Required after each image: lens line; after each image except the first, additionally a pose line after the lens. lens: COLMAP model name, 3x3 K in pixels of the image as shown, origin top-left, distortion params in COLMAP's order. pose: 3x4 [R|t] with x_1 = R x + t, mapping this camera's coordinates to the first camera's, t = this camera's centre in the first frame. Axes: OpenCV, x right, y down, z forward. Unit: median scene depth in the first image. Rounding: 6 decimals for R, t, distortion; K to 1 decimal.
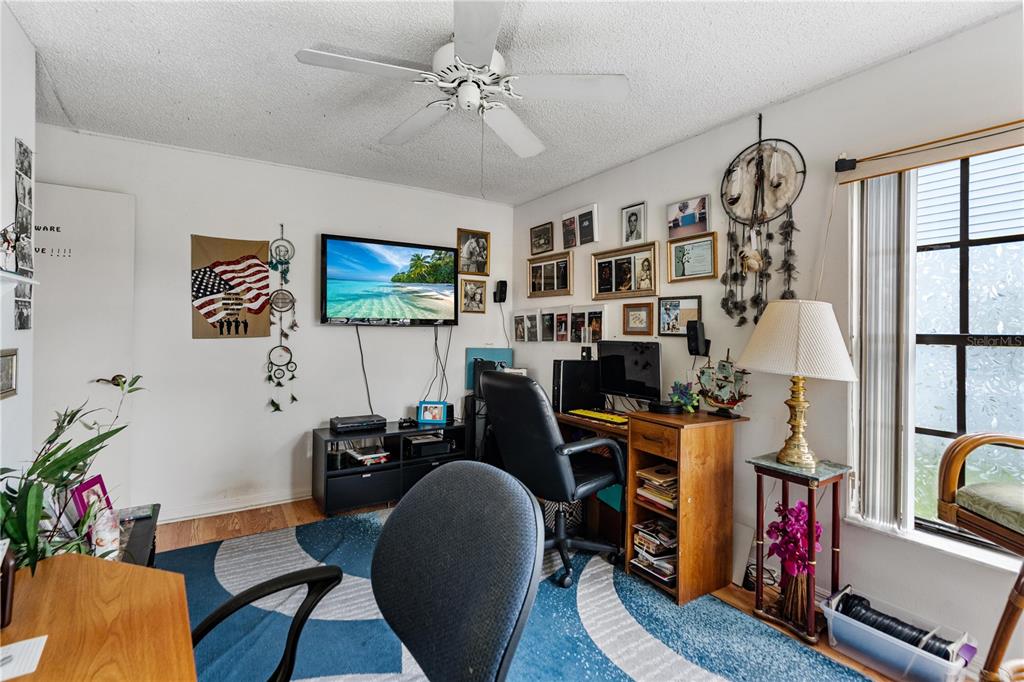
lens RADIAL K [[464.9, 0, 512.8], [0, 464.9, 334.1], [0, 0, 1]] dist [-0.008689, 0.004559]
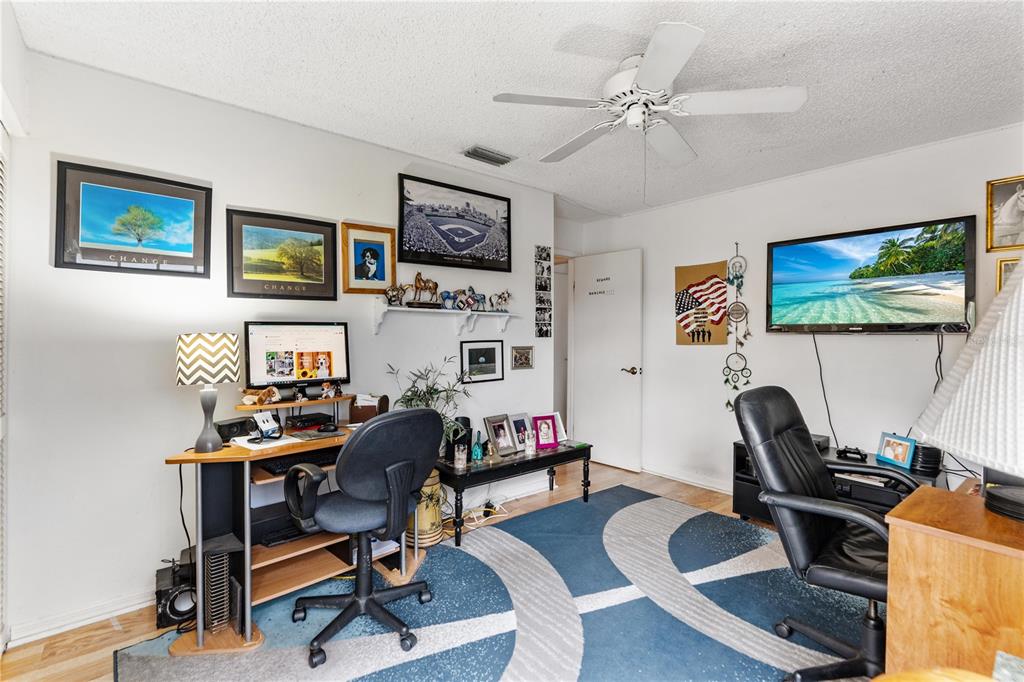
lens RADIAL K [[464.9, 0, 514.8], [0, 464.9, 340.8], [0, 0, 1]] dist [-0.008689, 0.004559]
pose [[0.137747, 0.001365, -0.990467, 0.529255], [-0.015332, 0.999882, -0.000755, 0.006059], [0.990349, 0.015290, 0.137751, 0.331391]]
